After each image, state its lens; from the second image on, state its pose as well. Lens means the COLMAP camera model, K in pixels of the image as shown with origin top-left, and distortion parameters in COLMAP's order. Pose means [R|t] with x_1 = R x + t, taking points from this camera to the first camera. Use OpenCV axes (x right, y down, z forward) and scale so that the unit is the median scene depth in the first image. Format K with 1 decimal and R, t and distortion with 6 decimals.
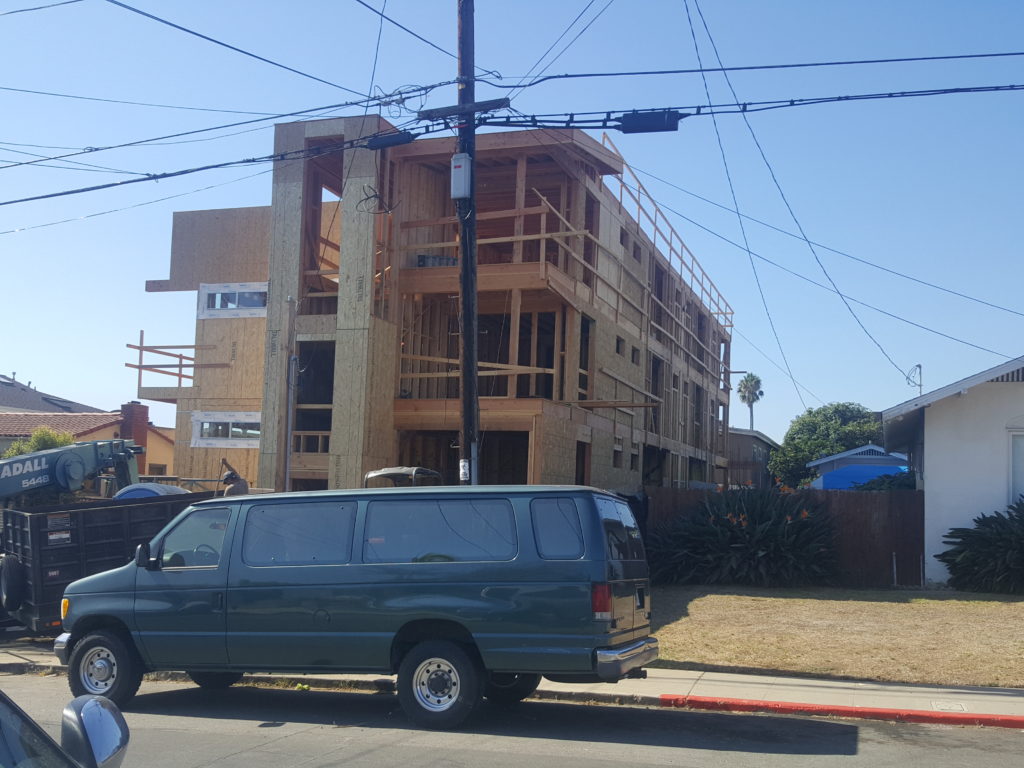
lens RADIAL K [[985.1, 0, 511.5], [0, 985.1, 418.2], [0, 0, 1]] dist [0.152705, -0.293367]
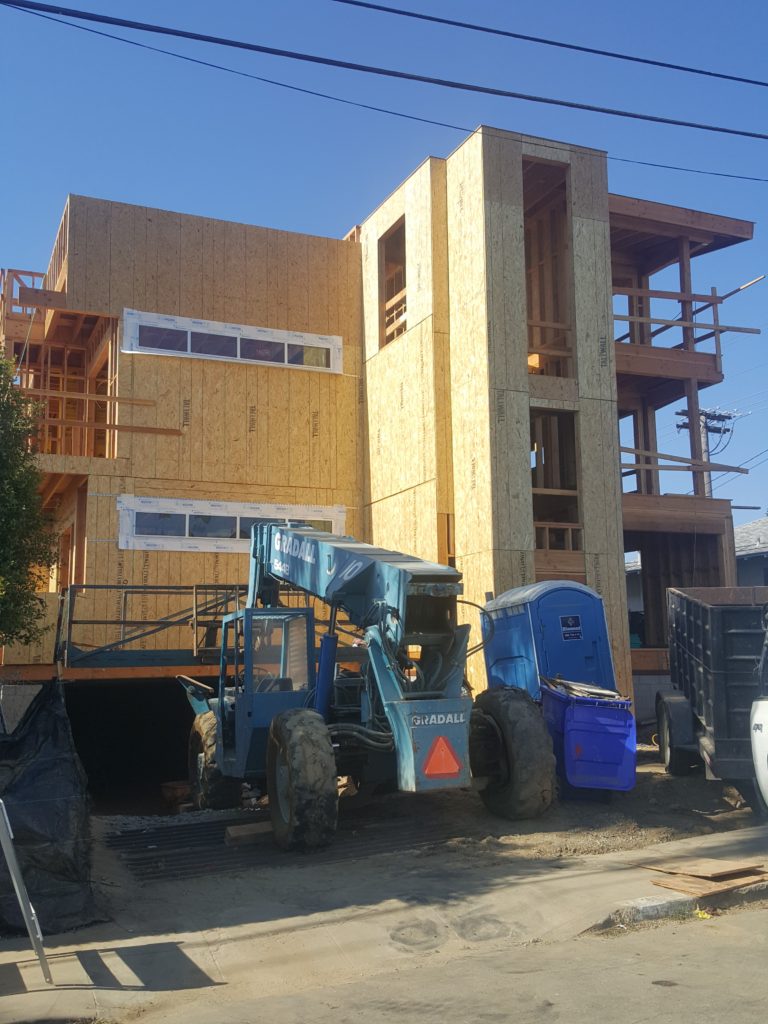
lens RADIAL K [[985.1, 0, 383.6], [0, 985.1, 491.4], [0, 0, 1]] dist [0.152705, -0.293367]
pose [[0.742837, 0.067494, 0.666062, -0.794732], [-0.016143, 0.996422, -0.082966, 0.053536], [-0.669278, 0.050878, 0.741268, 0.495623]]
